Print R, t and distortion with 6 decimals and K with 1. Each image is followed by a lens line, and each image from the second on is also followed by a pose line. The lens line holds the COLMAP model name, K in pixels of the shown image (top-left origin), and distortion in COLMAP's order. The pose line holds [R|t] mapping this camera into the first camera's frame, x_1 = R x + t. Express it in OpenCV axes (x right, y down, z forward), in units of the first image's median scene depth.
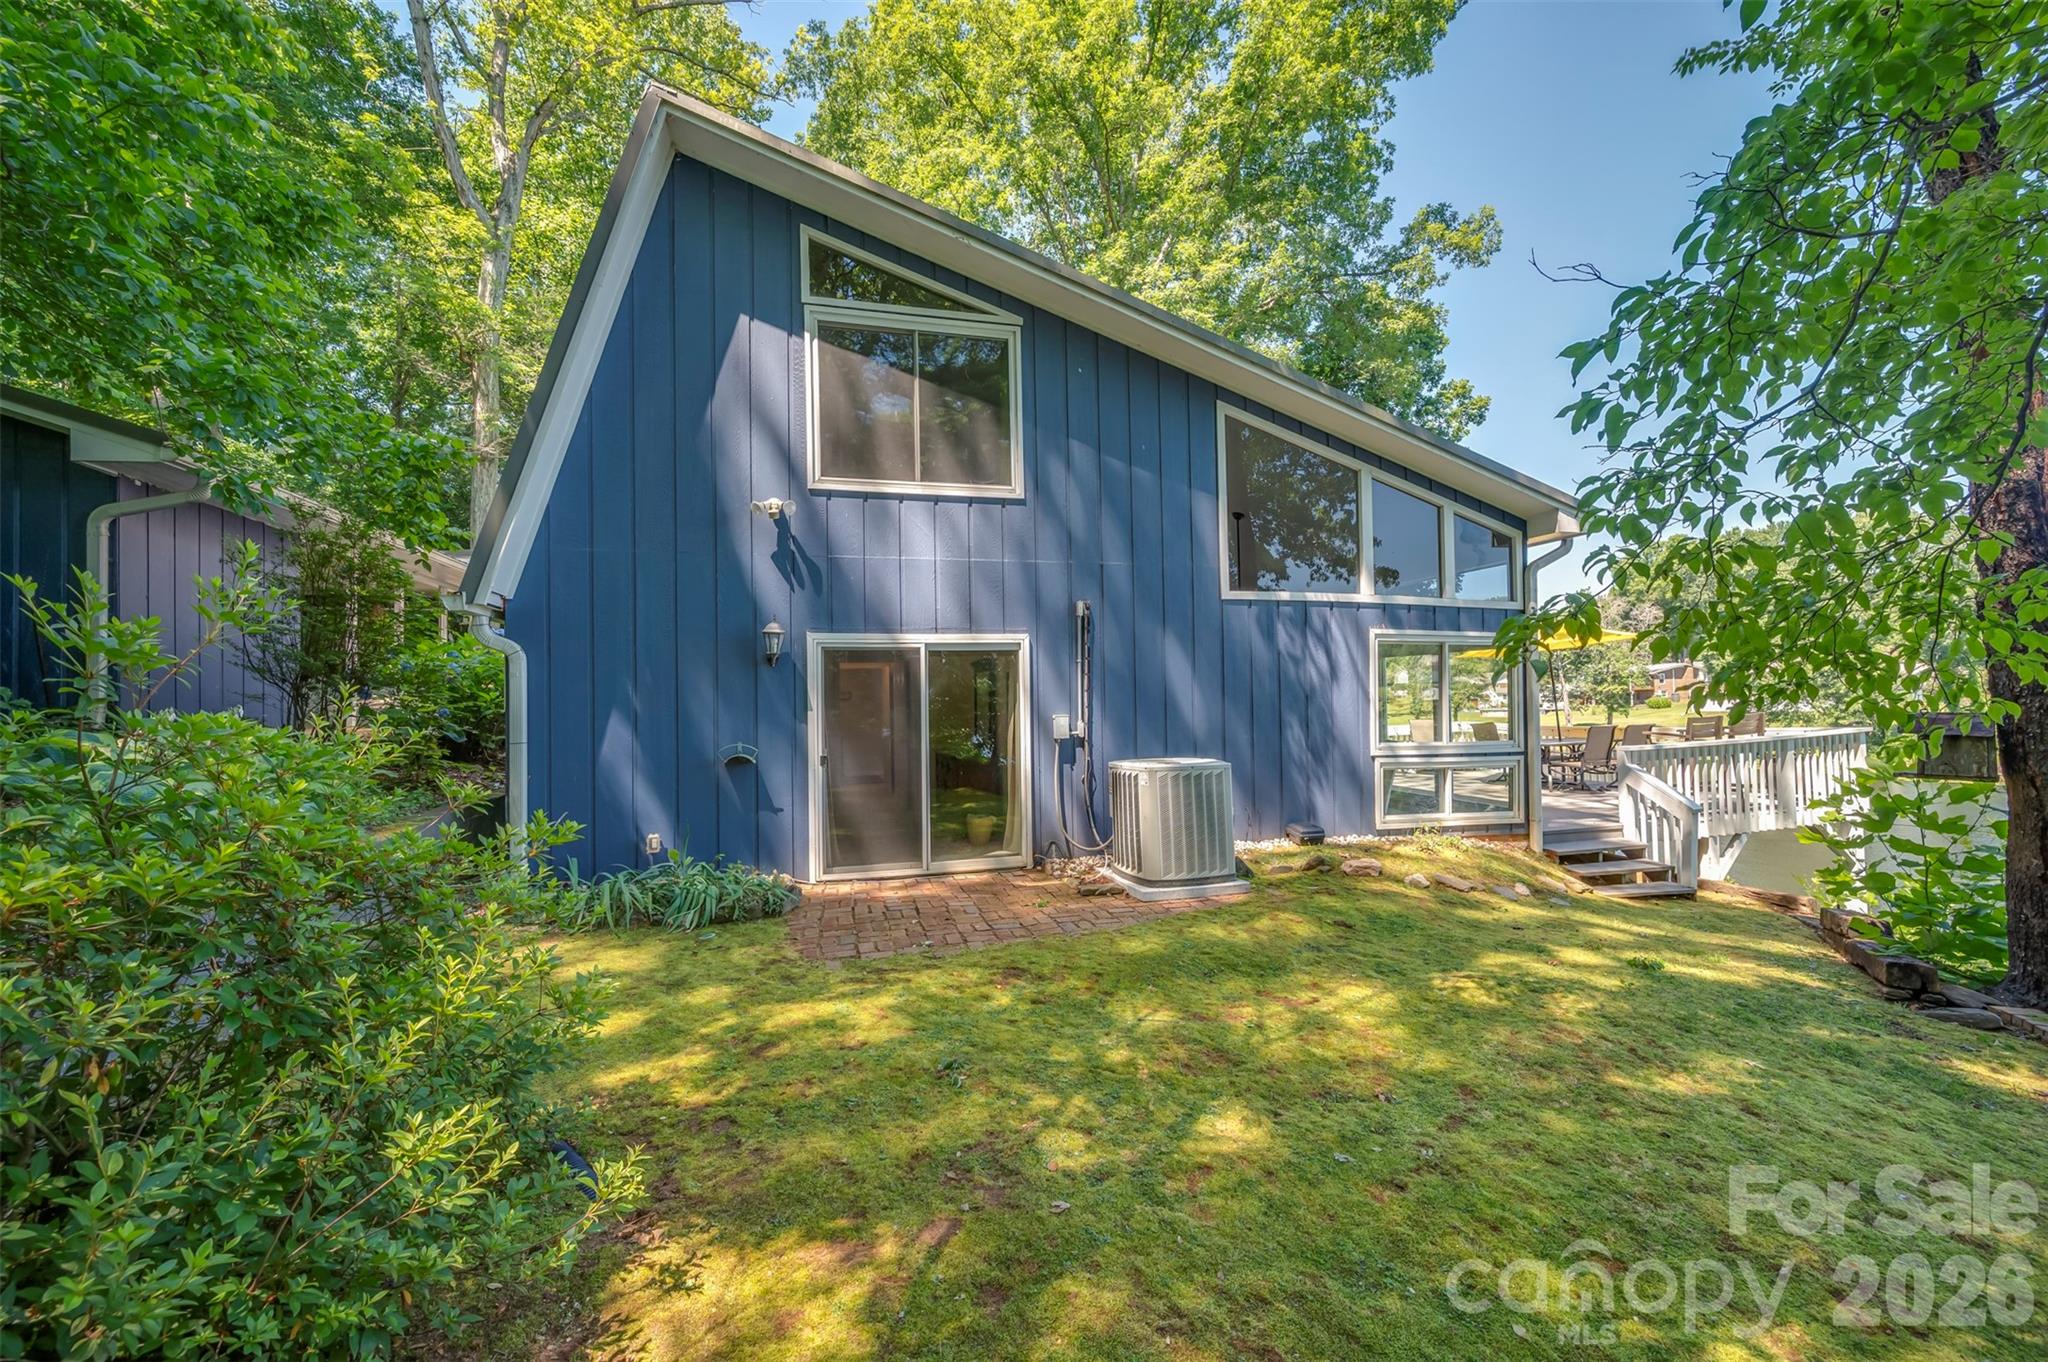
lens RADIAL K [[803.4, 0, 1021.7], [0, 803.4, 681.7], [0, 0, 1]] dist [0.002701, -0.000532]
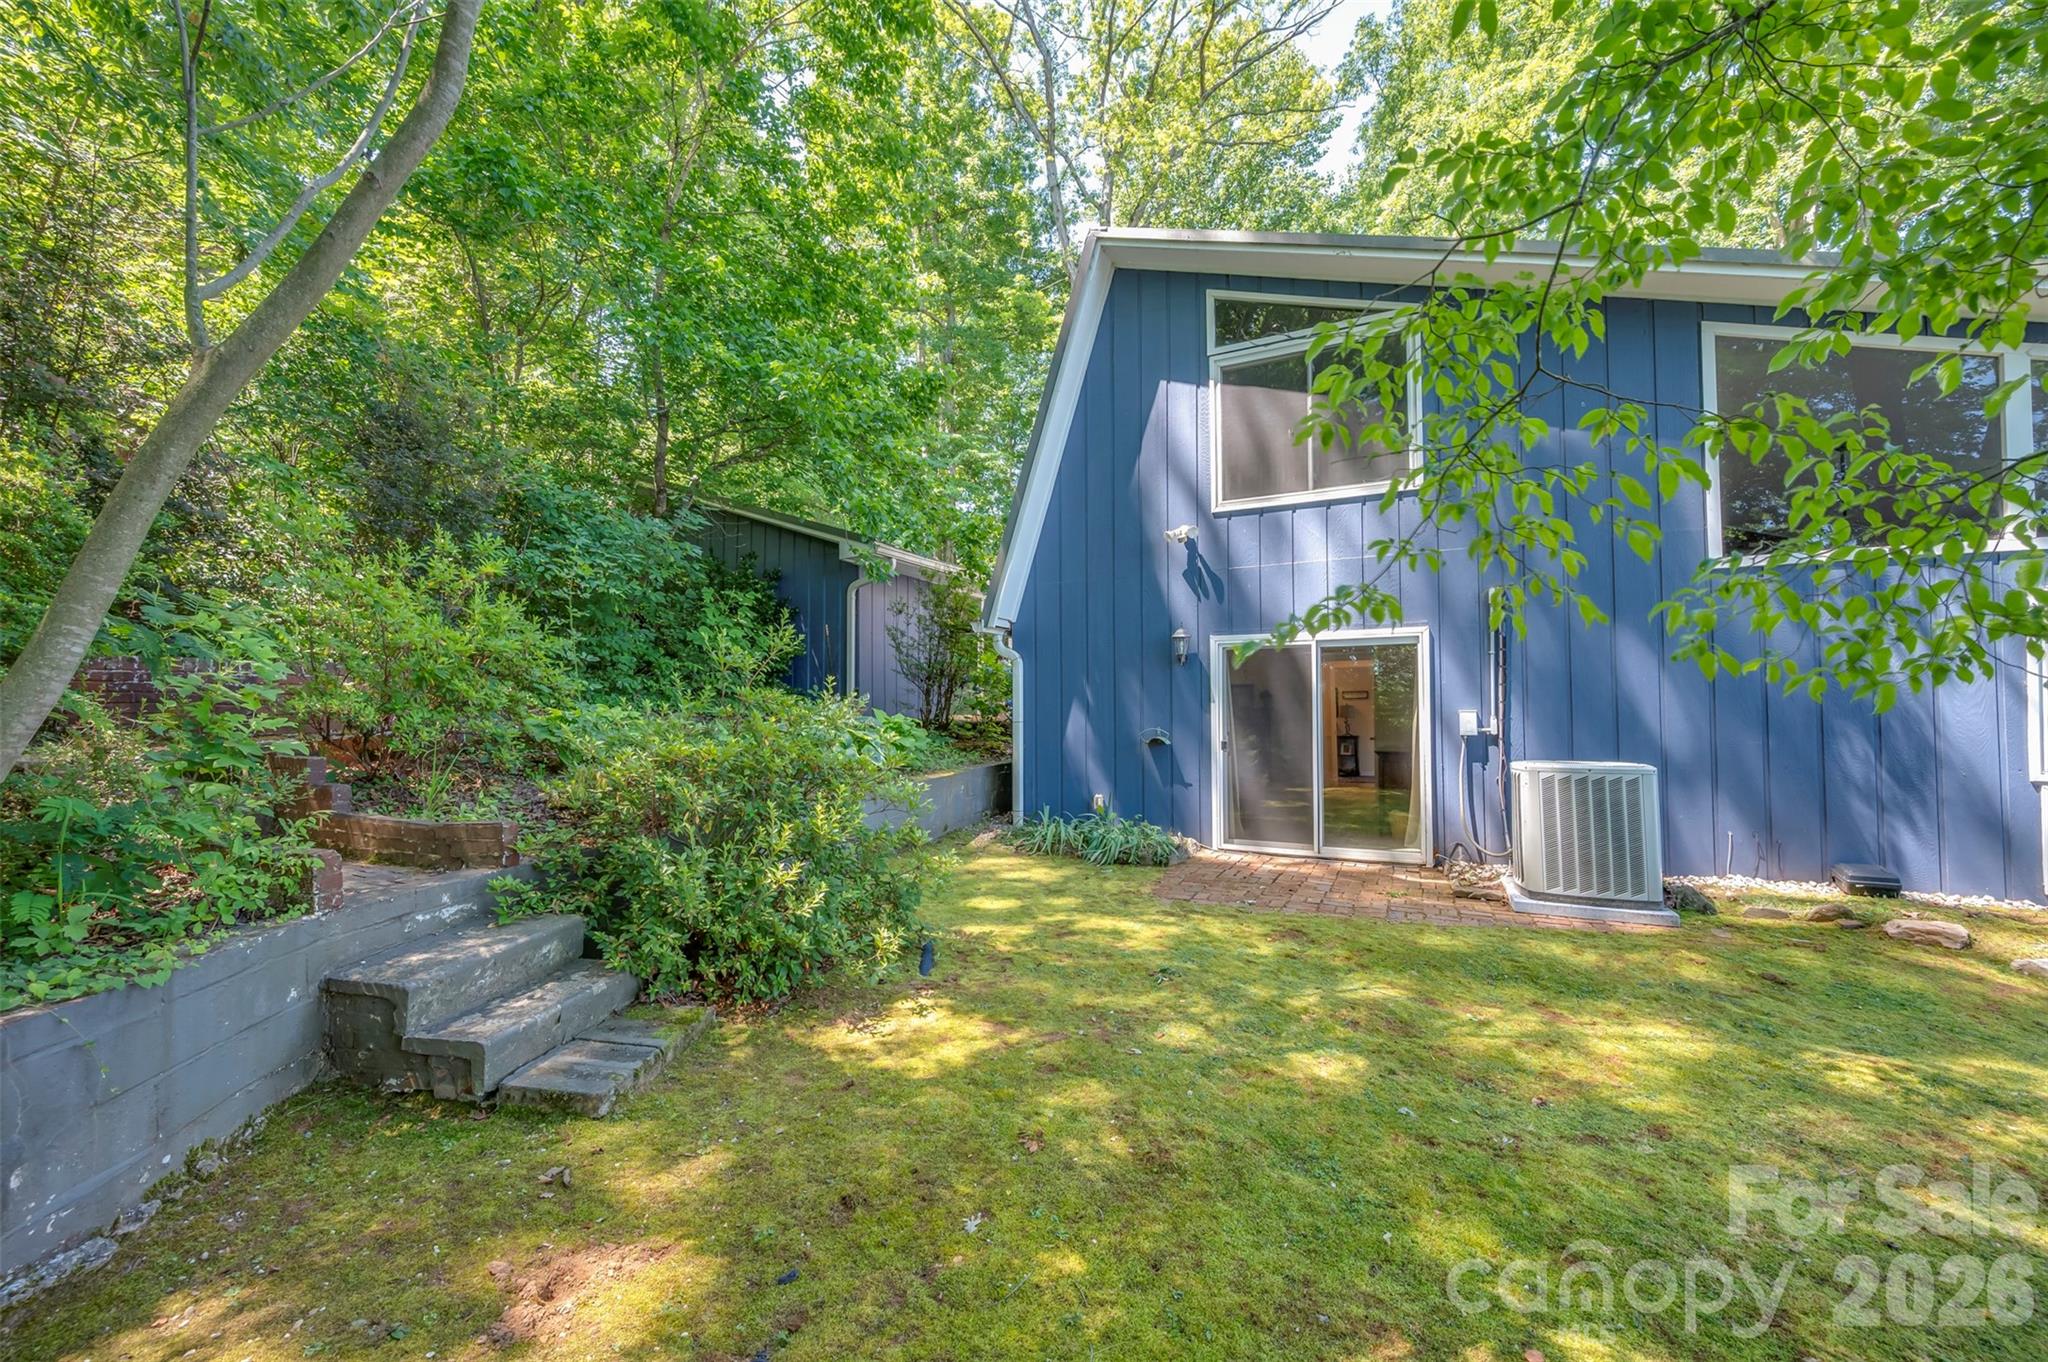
lens RADIAL K [[803.4, 0, 1028.2], [0, 803.4, 681.3], [0, 0, 1]] dist [0.002701, -0.000532]
pose [[0.745887, -0.008652, -0.666017, 0.318770], [0.004728, 0.999959, -0.007694, 0.012822], [0.666056, 0.002590, 0.745897, -0.053444]]
